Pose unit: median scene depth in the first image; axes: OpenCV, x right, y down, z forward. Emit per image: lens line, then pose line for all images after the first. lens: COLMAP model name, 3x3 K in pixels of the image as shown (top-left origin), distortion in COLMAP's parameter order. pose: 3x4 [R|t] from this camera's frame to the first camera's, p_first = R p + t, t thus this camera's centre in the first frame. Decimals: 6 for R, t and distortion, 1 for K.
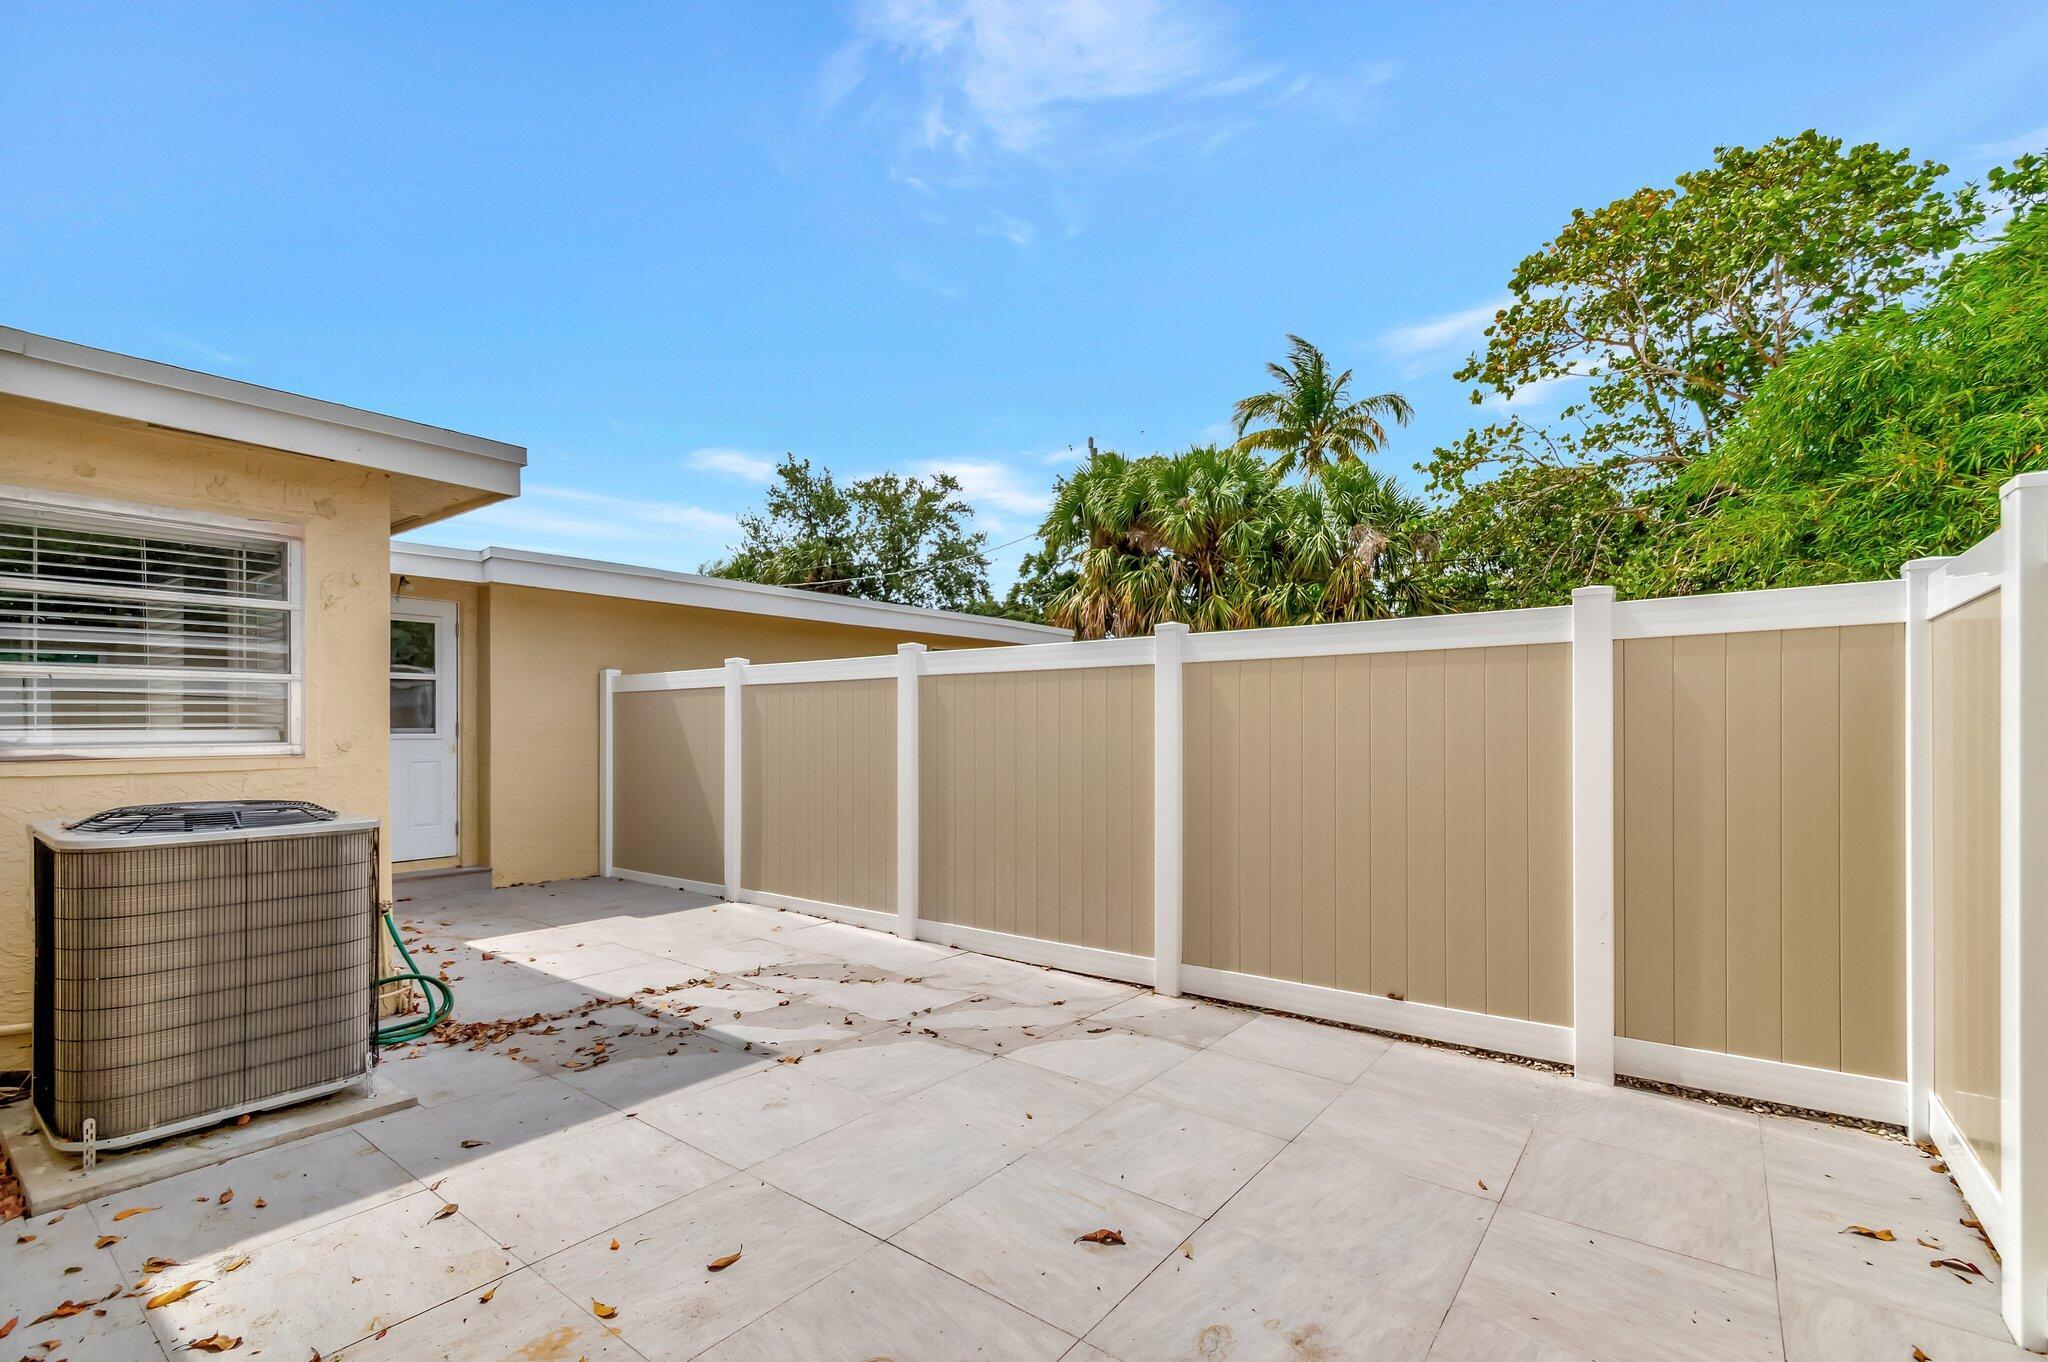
lens RADIAL K [[924.5, 0, 1035.8], [0, 924.5, 703.0], [0, 0, 1]] dist [-0.003356, -0.000821]
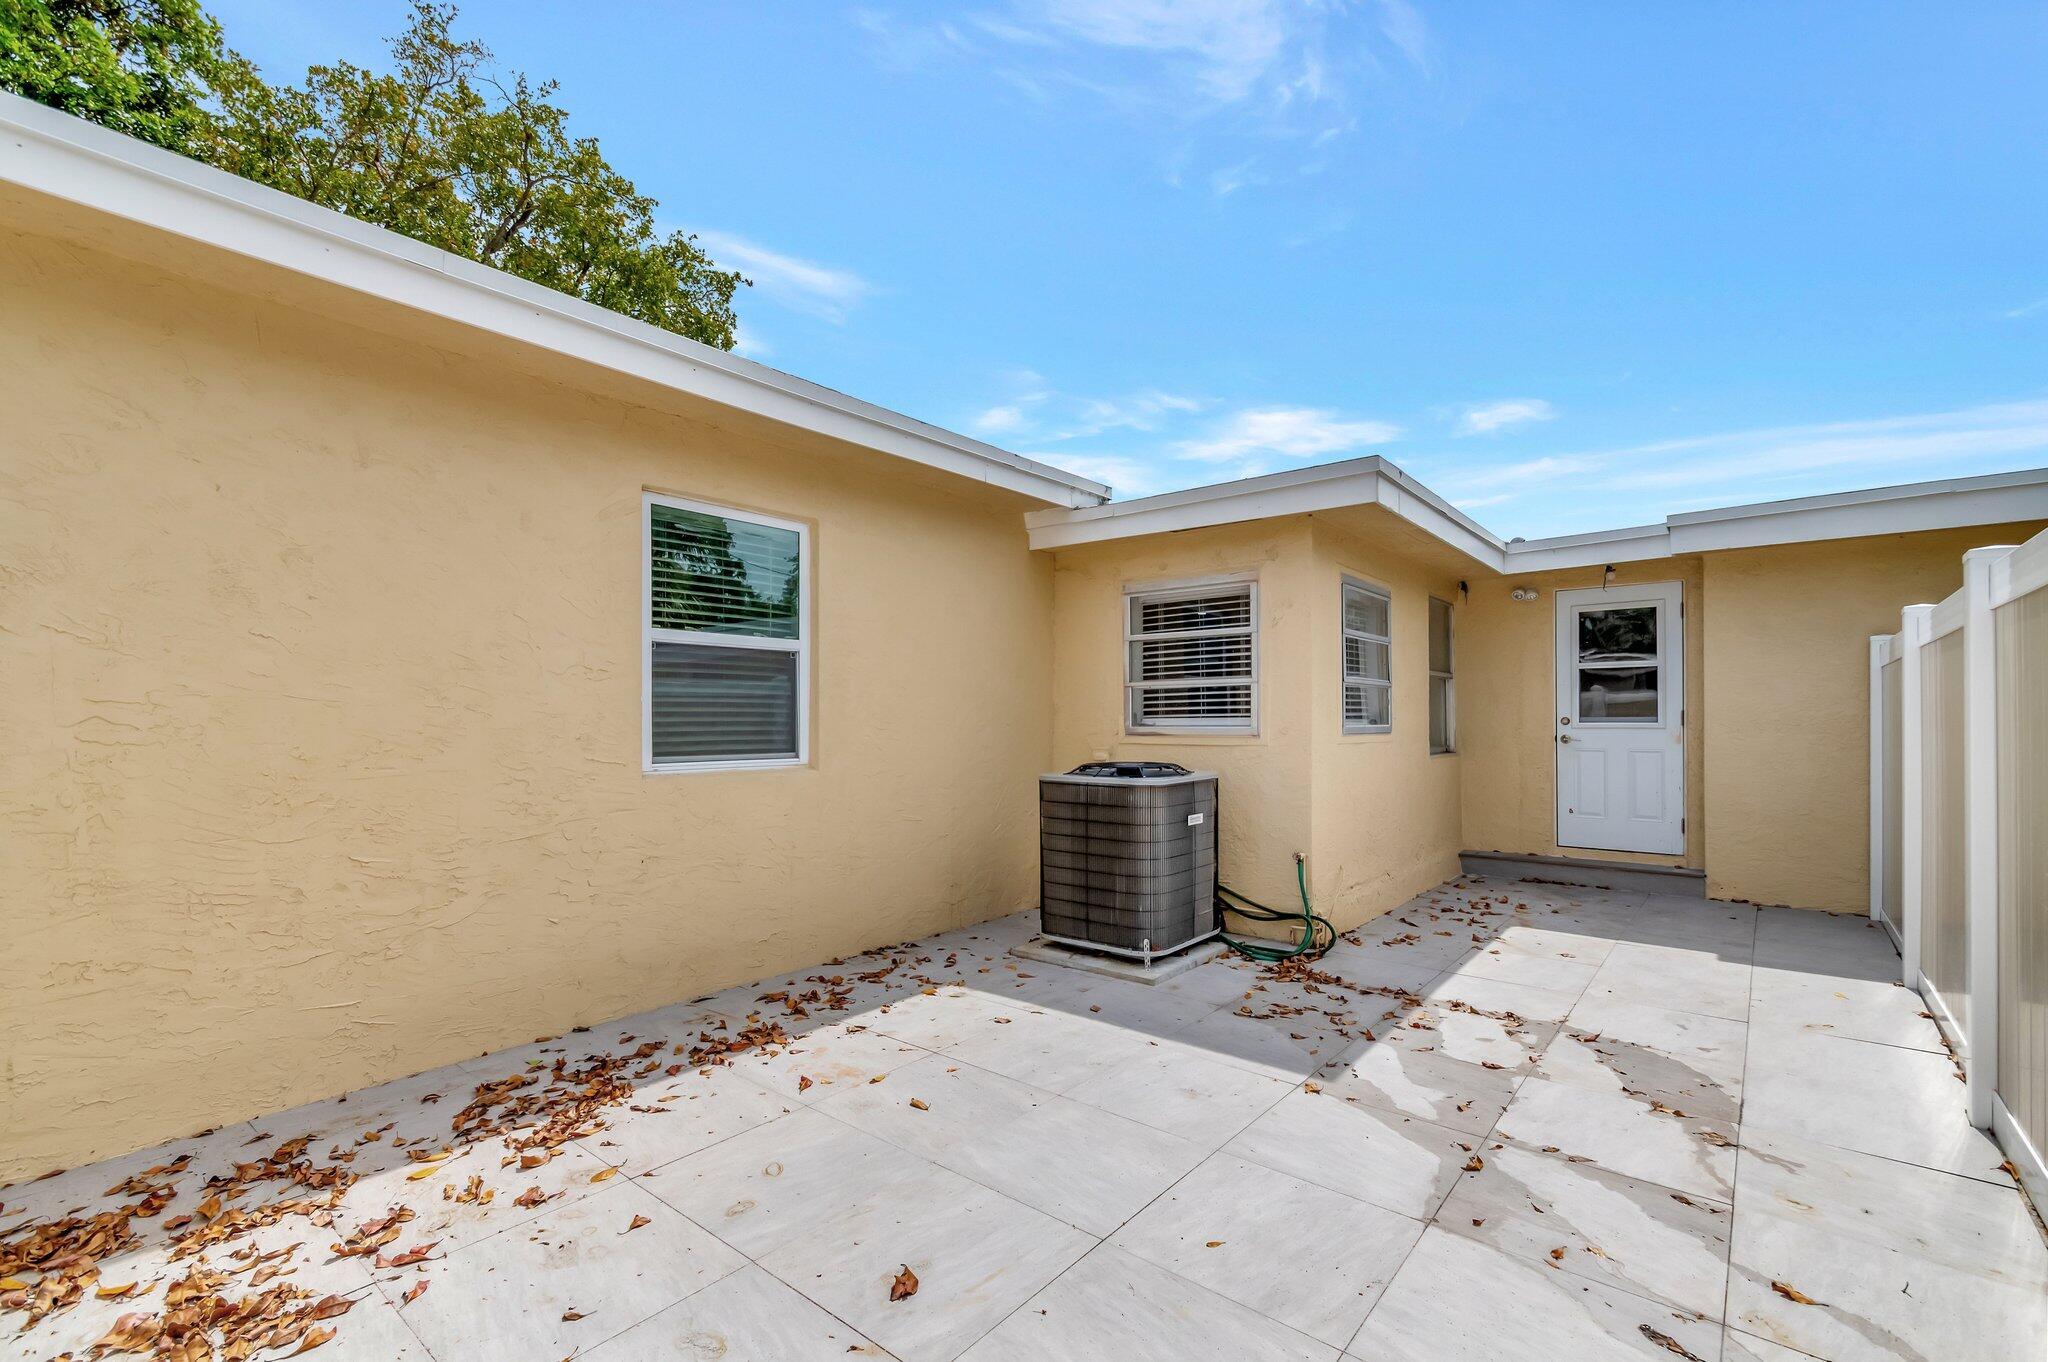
lens RADIAL K [[924.5, 0, 1035.8], [0, 924.5, 703.0], [0, 0, 1]] dist [-0.003356, -0.000821]
pose [[-0.072740, -0.018309, -0.997183, 0.500517], [0.027957, 0.999401, -0.020389, 0.020943], [0.996959, -0.029361, -0.072184, 0.628009]]
